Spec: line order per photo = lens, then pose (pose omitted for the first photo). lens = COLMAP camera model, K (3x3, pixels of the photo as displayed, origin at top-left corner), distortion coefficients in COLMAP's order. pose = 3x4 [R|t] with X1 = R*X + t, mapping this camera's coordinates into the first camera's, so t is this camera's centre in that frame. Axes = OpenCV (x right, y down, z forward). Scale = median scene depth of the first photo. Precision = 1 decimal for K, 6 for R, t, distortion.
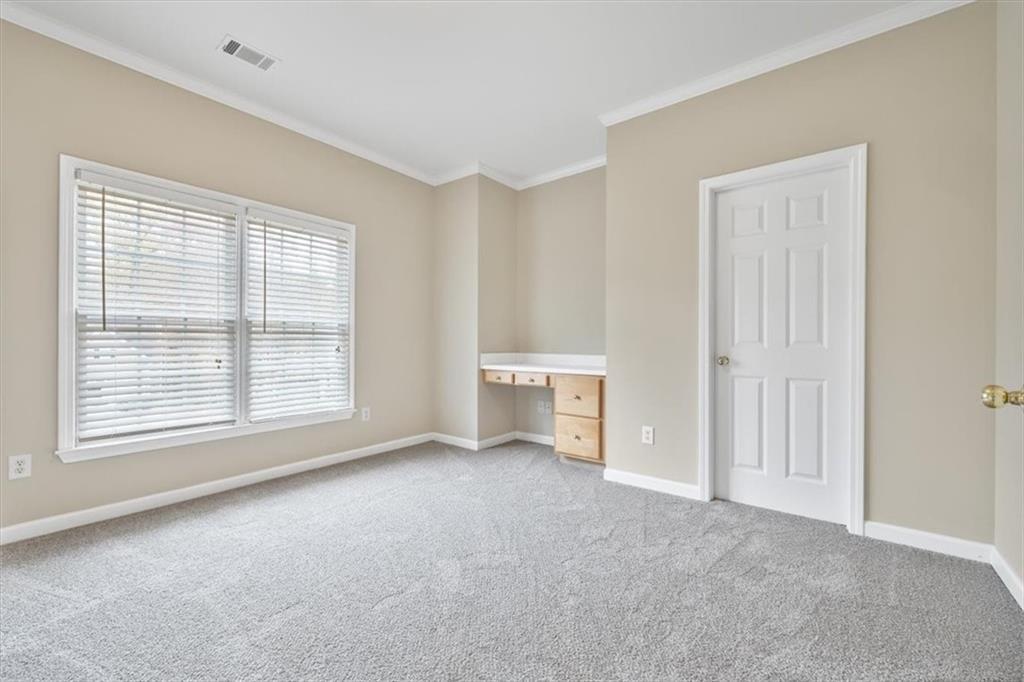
lens RADIAL K [[410.3, 0, 527.5], [0, 410.3, 341.5], [0, 0, 1]] dist [-0.001965, -0.000251]
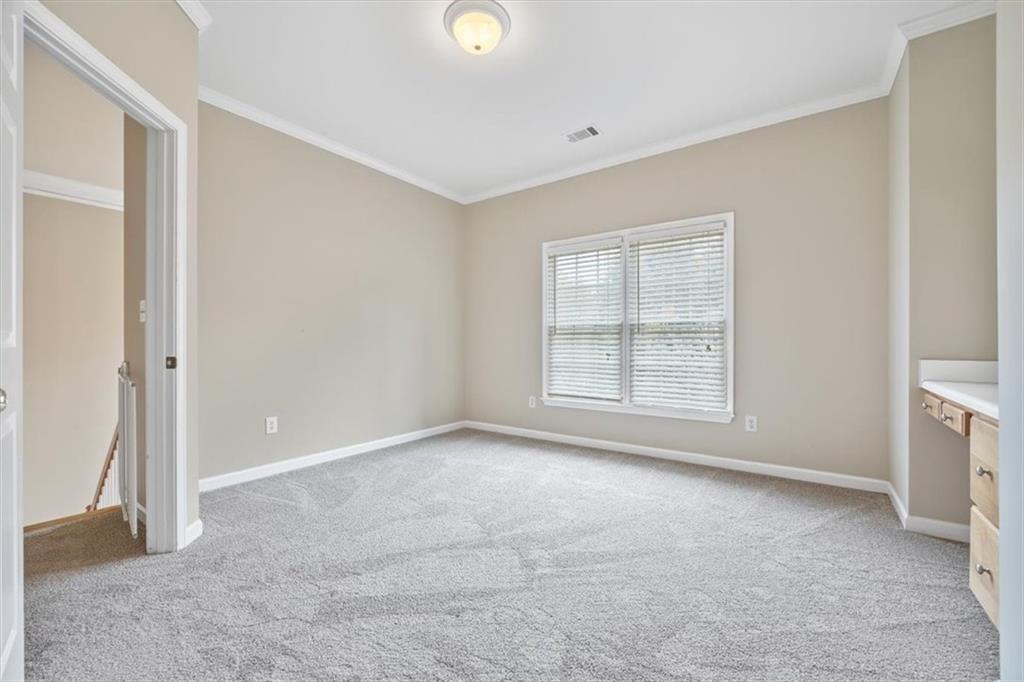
lens RADIAL K [[414.7, 0, 513.2], [0, 414.7, 347.8], [0, 0, 1]] dist [0.000007, -0.000007]
pose [[0.035627, 0.014259, -0.999263, 0.591152], [0.003558, 0.999890, 0.014394, 0.002739], [0.999359, -0.004068, 0.035572, 0.593938]]
